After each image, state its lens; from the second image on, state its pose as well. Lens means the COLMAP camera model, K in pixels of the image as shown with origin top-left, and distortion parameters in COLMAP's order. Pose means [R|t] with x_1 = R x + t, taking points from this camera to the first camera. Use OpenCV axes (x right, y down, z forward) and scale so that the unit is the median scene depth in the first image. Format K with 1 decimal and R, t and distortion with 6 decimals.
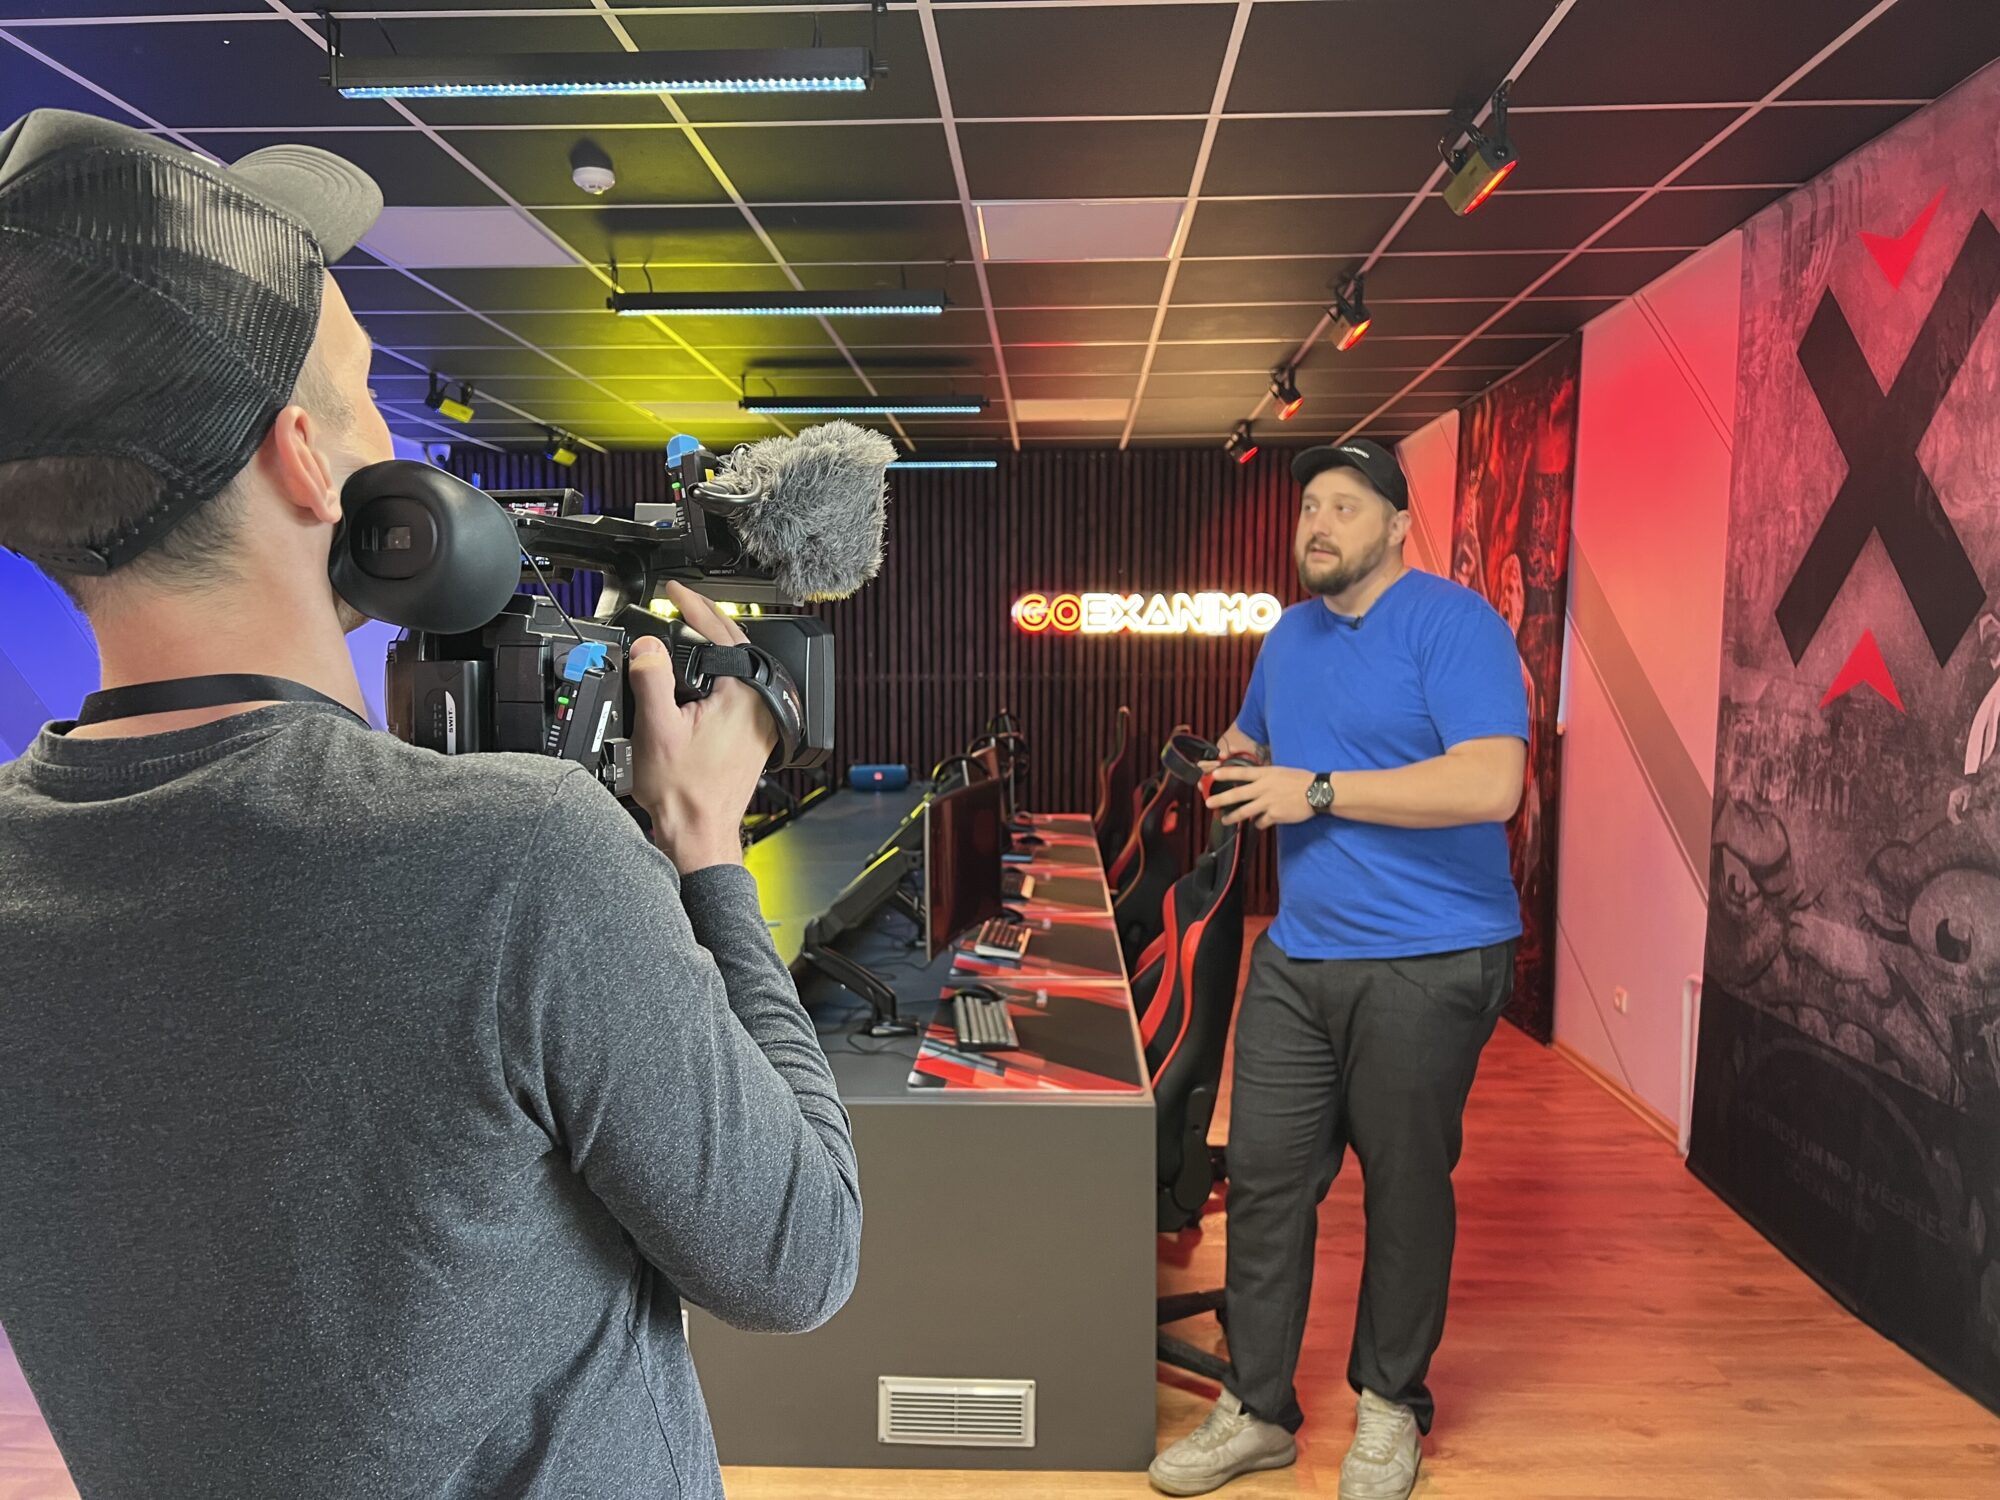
lens RADIAL K [[1507.3, 0, 1010.1], [0, 1507.3, 765.9], [0, 0, 1]] dist [0.049142, -0.055866]
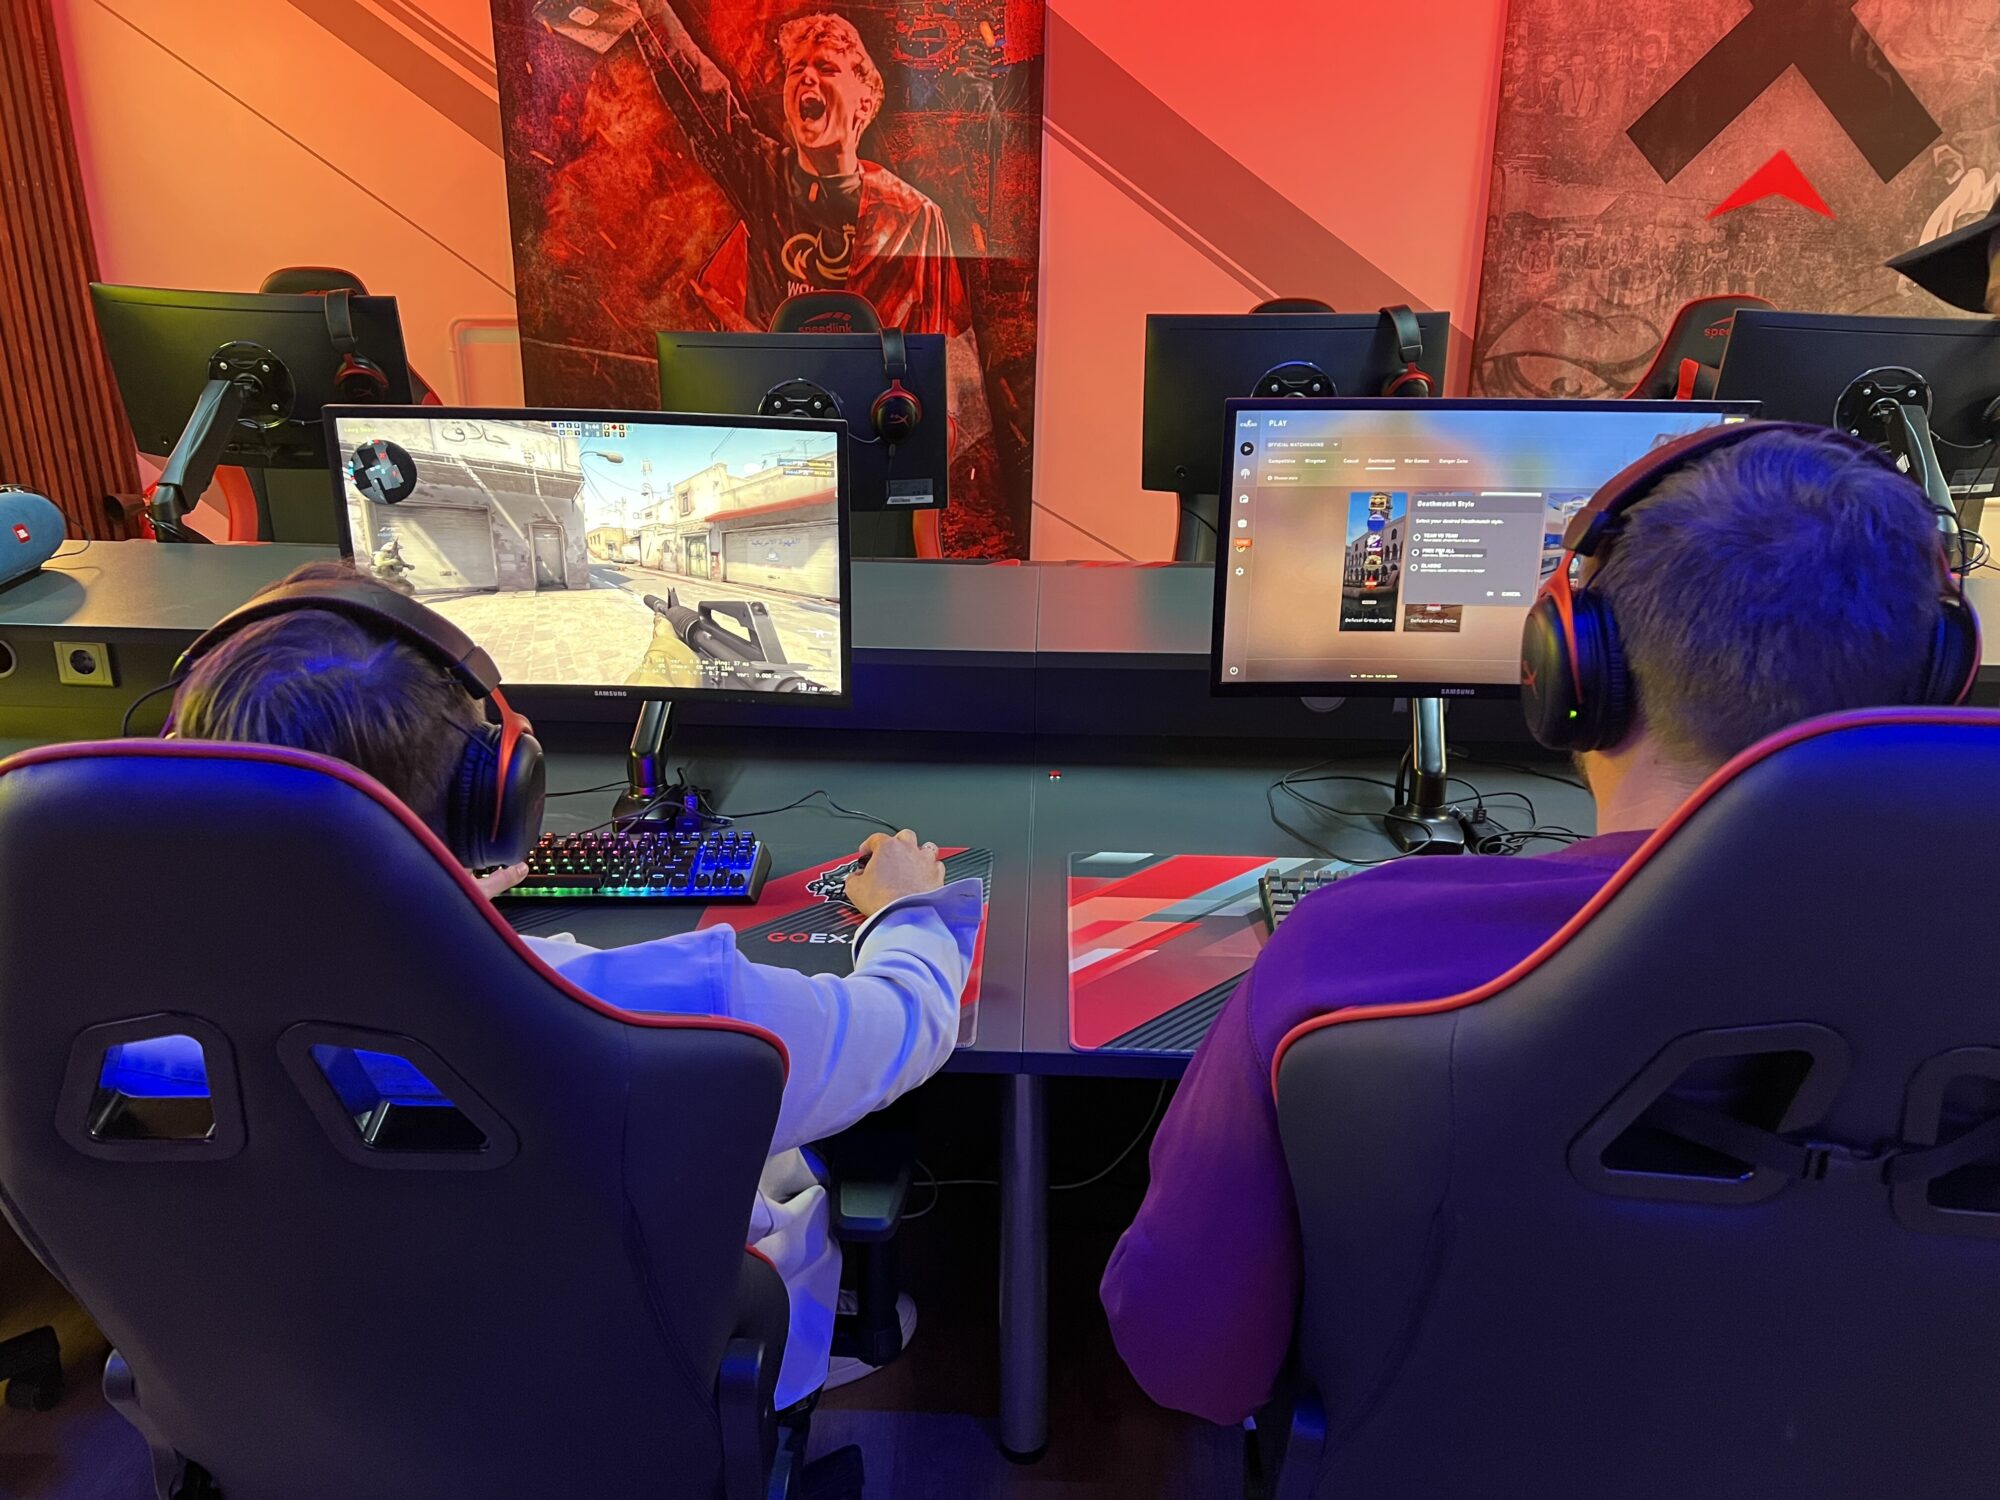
lens RADIAL K [[1507.3, 0, 996.1], [0, 1507.3, 744.6], [0, 0, 1]] dist [0.049142, -0.055866]
pose [[0.001764, -0.333256, 0.942835, -0.356271], [0.063730, 0.940957, 0.332473, -0.038843], [-0.997966, 0.059500, 0.022899, 0.730410]]
